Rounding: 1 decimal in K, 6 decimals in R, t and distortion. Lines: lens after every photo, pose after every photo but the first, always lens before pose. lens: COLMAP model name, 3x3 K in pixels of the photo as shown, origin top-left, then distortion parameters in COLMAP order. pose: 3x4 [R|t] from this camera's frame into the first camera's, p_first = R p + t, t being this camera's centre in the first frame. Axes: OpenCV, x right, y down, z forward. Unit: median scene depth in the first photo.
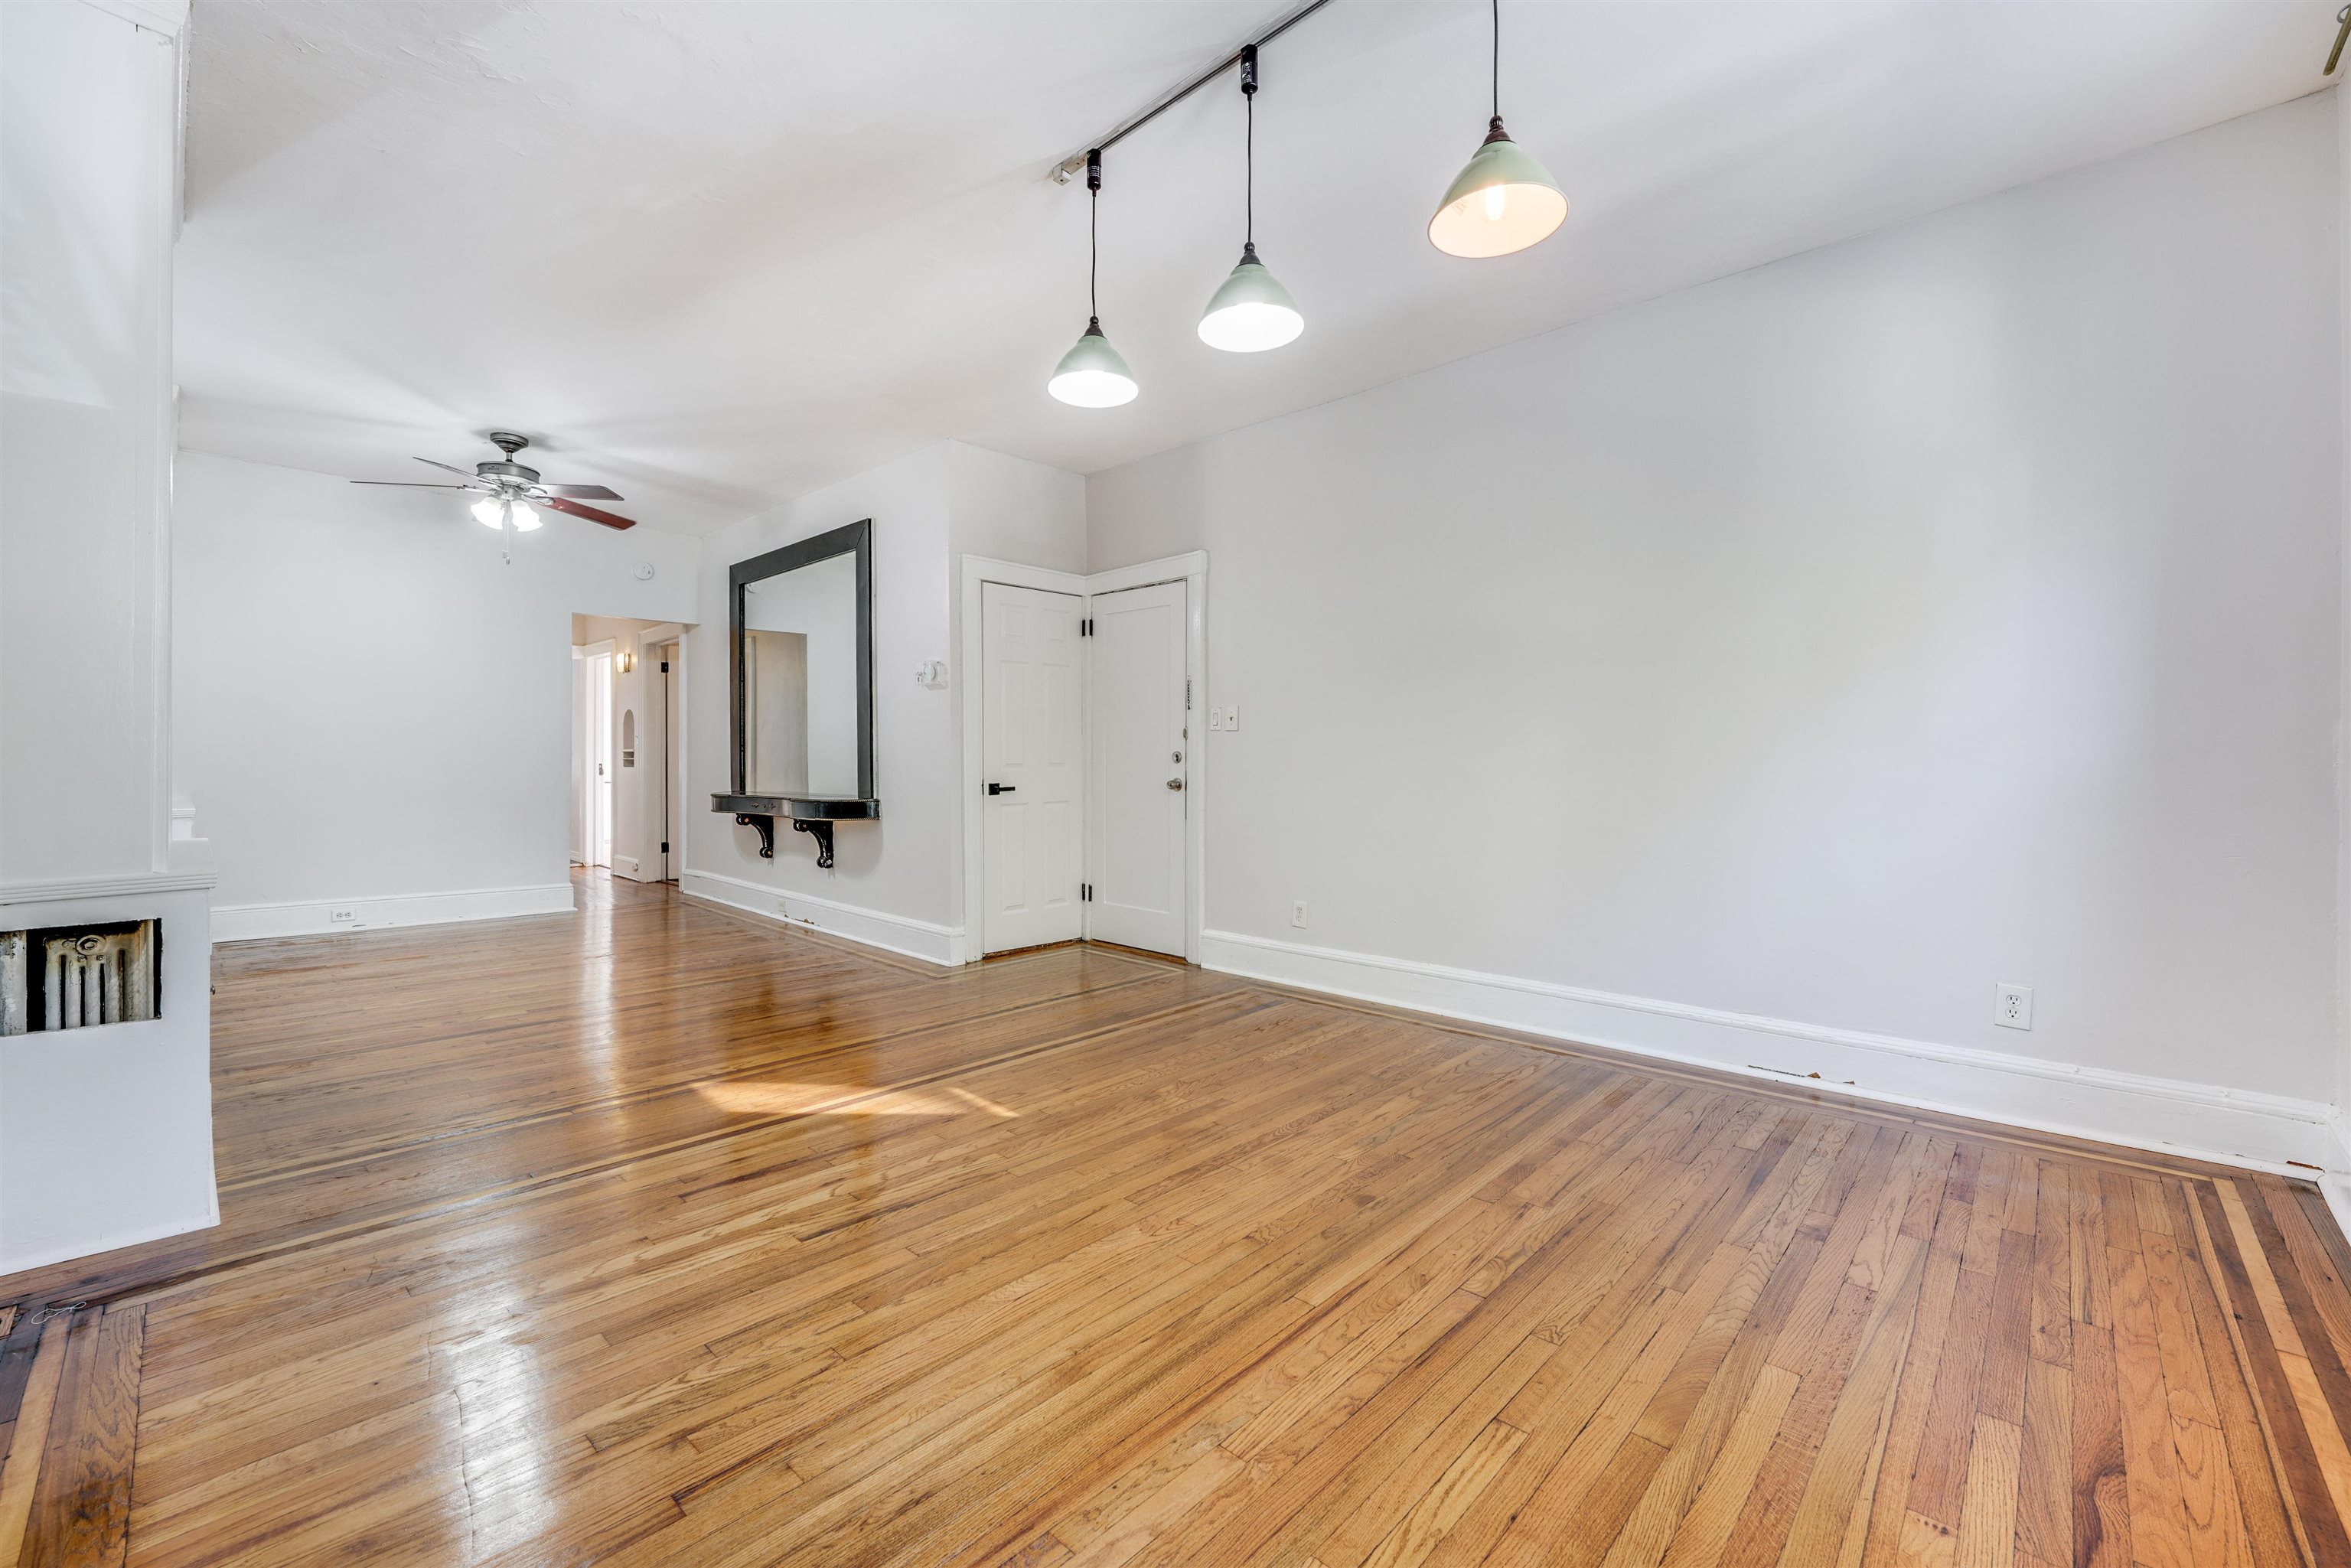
lens RADIAL K [[962.3, 0, 1168.4], [0, 962.3, 760.1], [0, 0, 1]] dist [-0.008725, 0.000453]
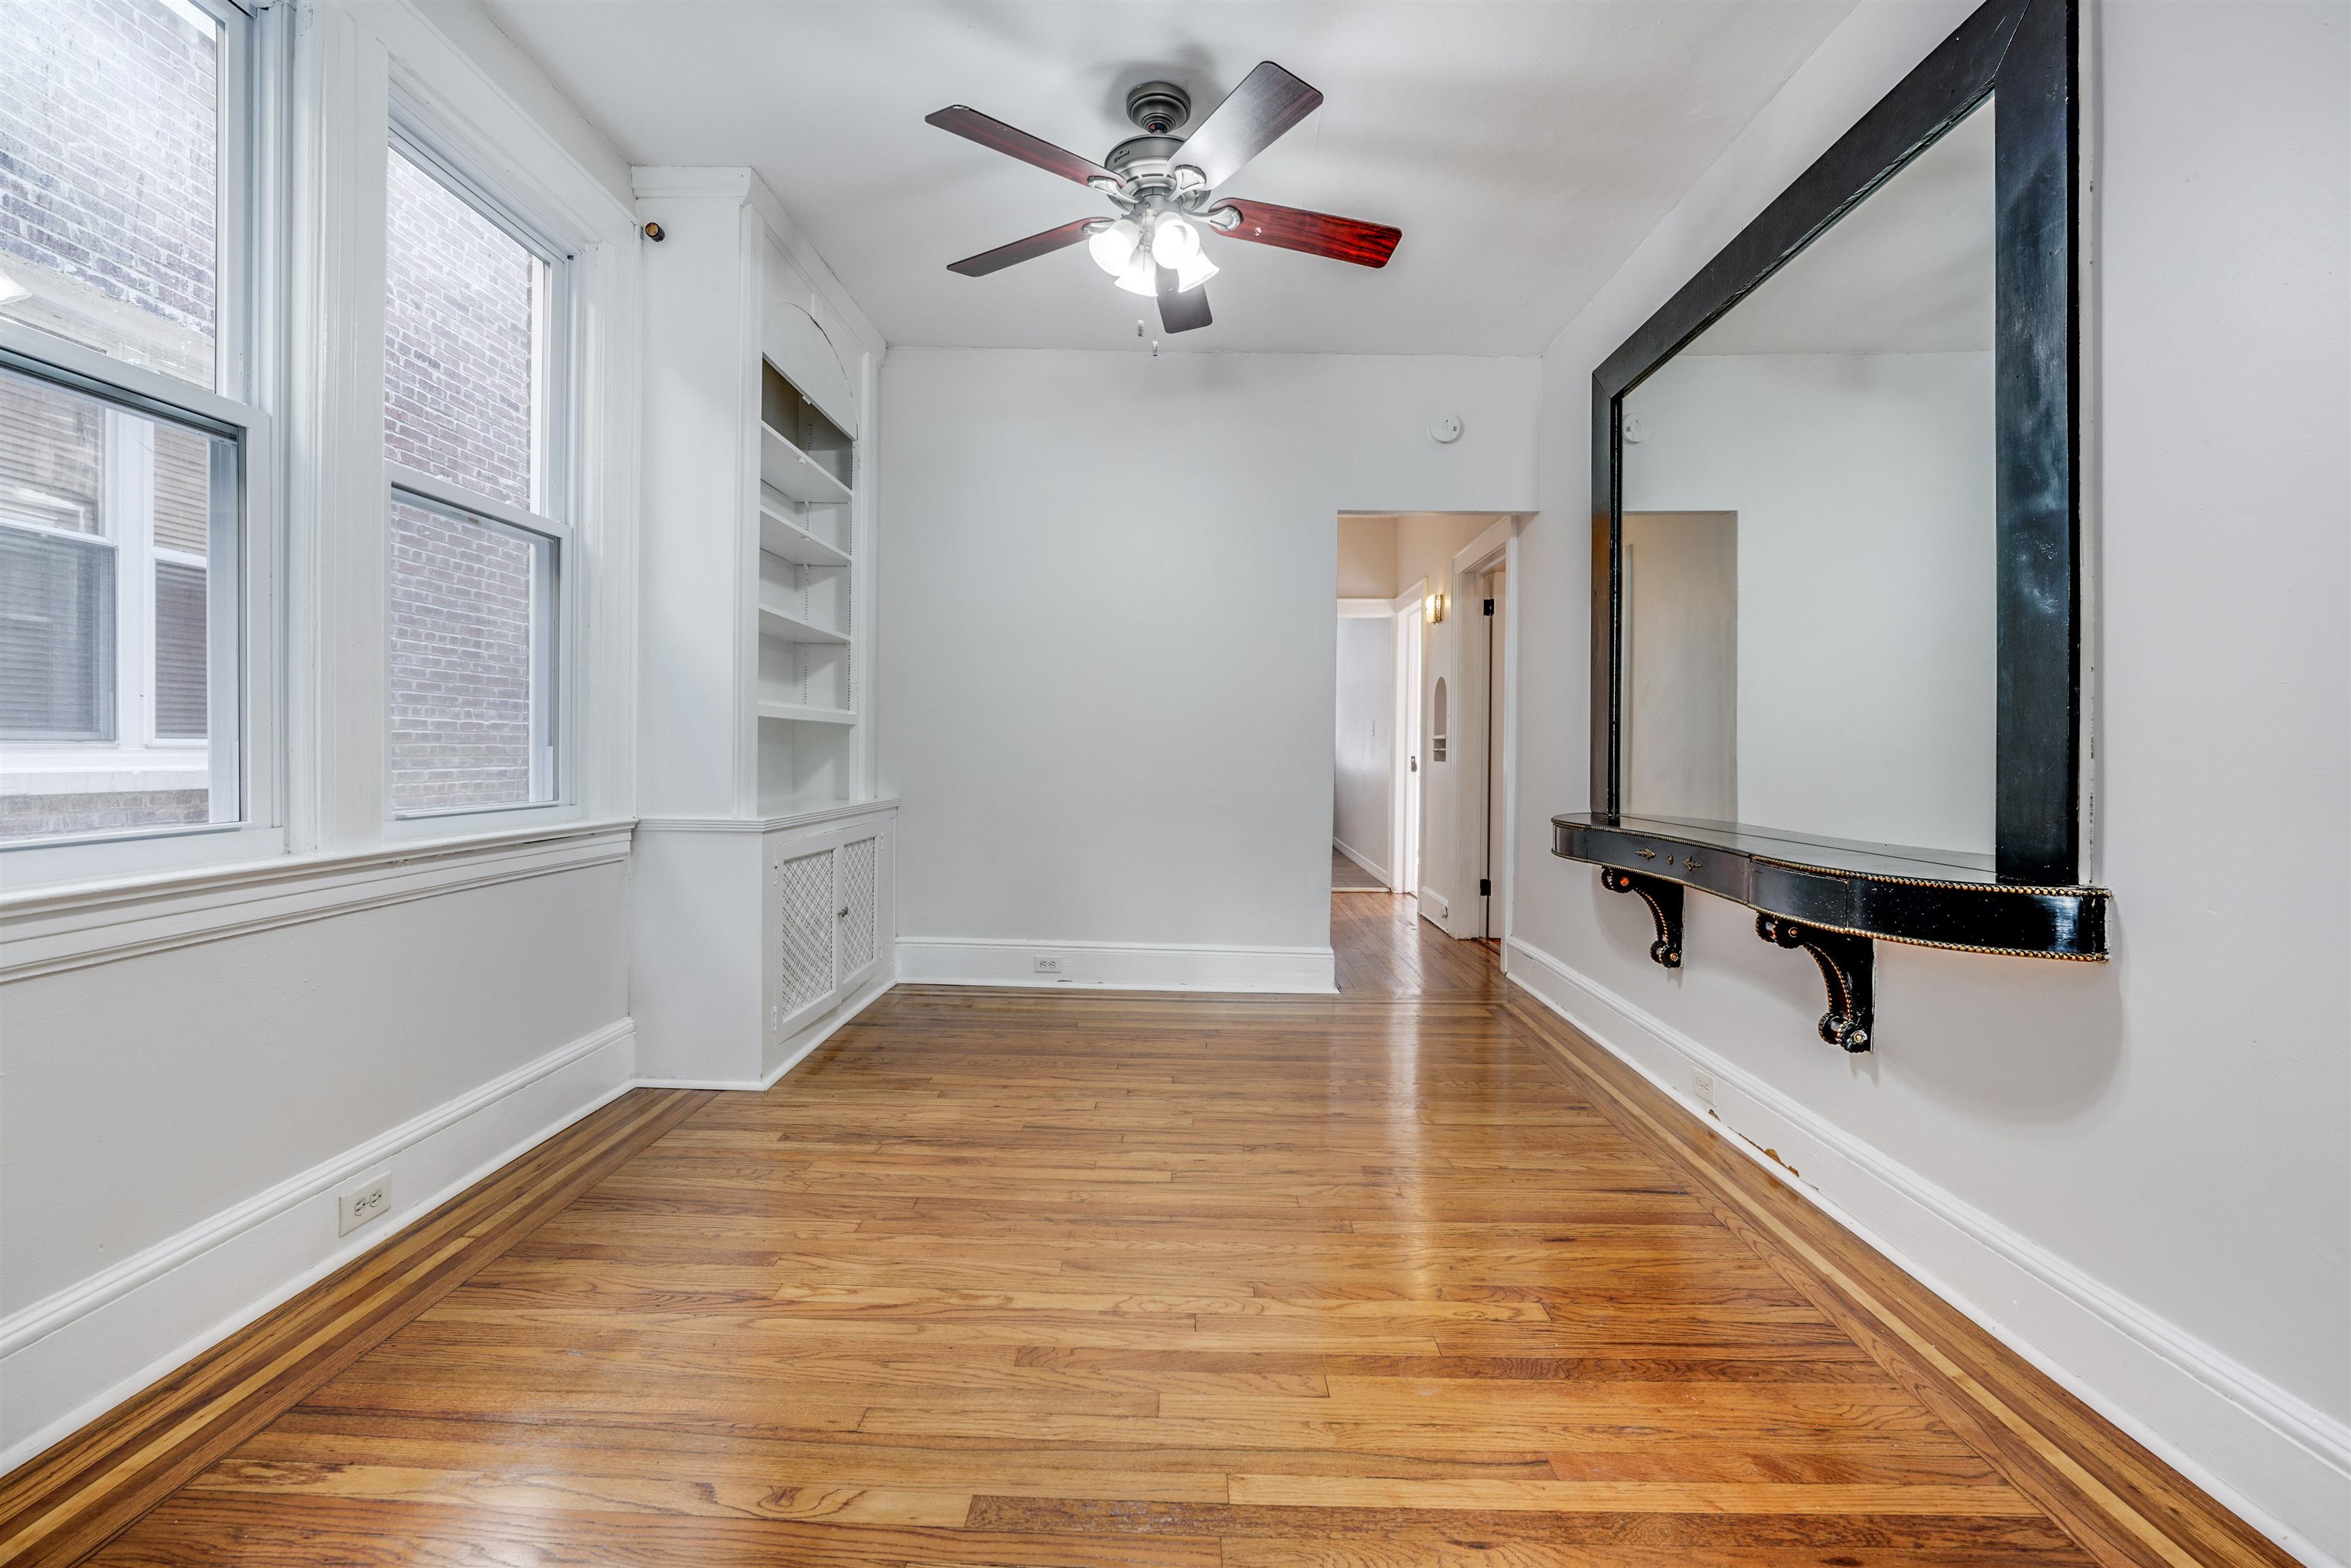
lens RADIAL K [[984.2, 0, 1163.4], [0, 984.2, 760.6], [0, 0, 1]] dist [-0.010878, 0.000001]
pose [[0.672587, 0.013176, -0.739901, -0.315834], [-0.008036, 0.999913, 0.010502, 0.001422], [0.739974, -0.001118, 0.672634, 0.684739]]
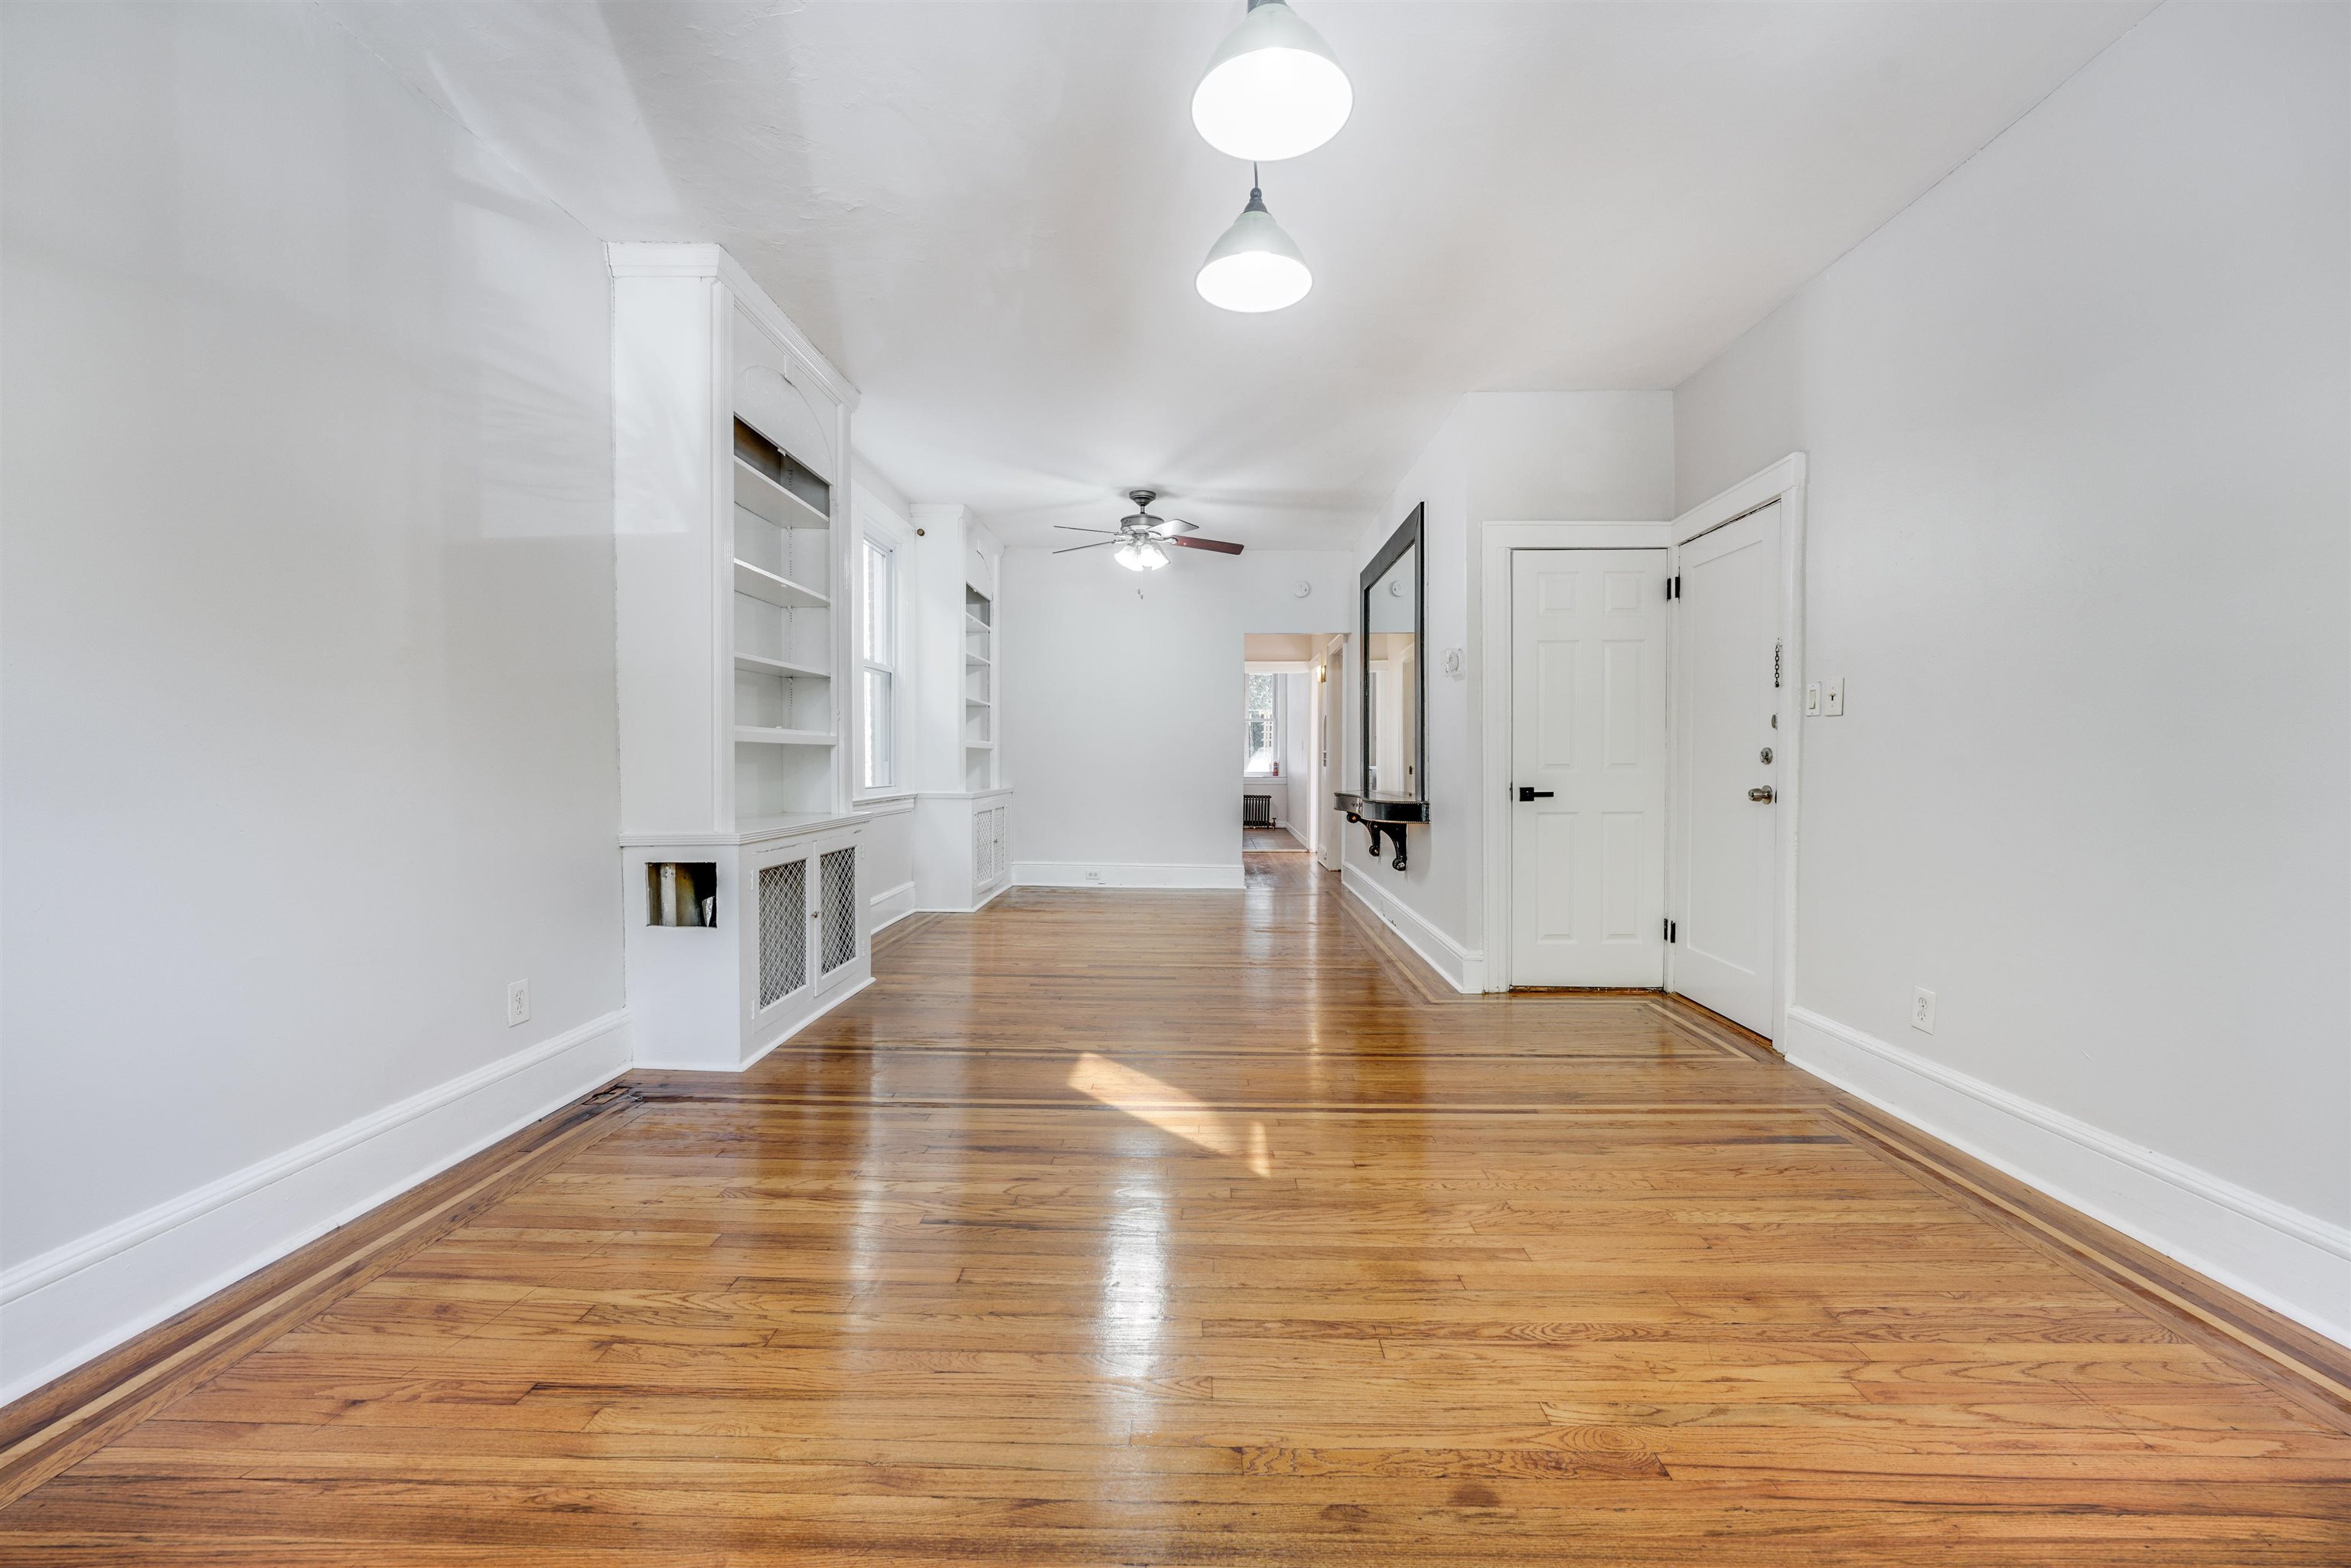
lens RADIAL K [[945.6, 0, 1183.2], [0, 945.6, 783.1], [0, 0, 1]] dist [-0.009593, 0.000535]
pose [[0.676168, 0.018050, -0.736527, 0.243811], [-0.000717, 0.999715, 0.023842, 0.000944], [0.736747, -0.015593, 0.675988, 0.232819]]
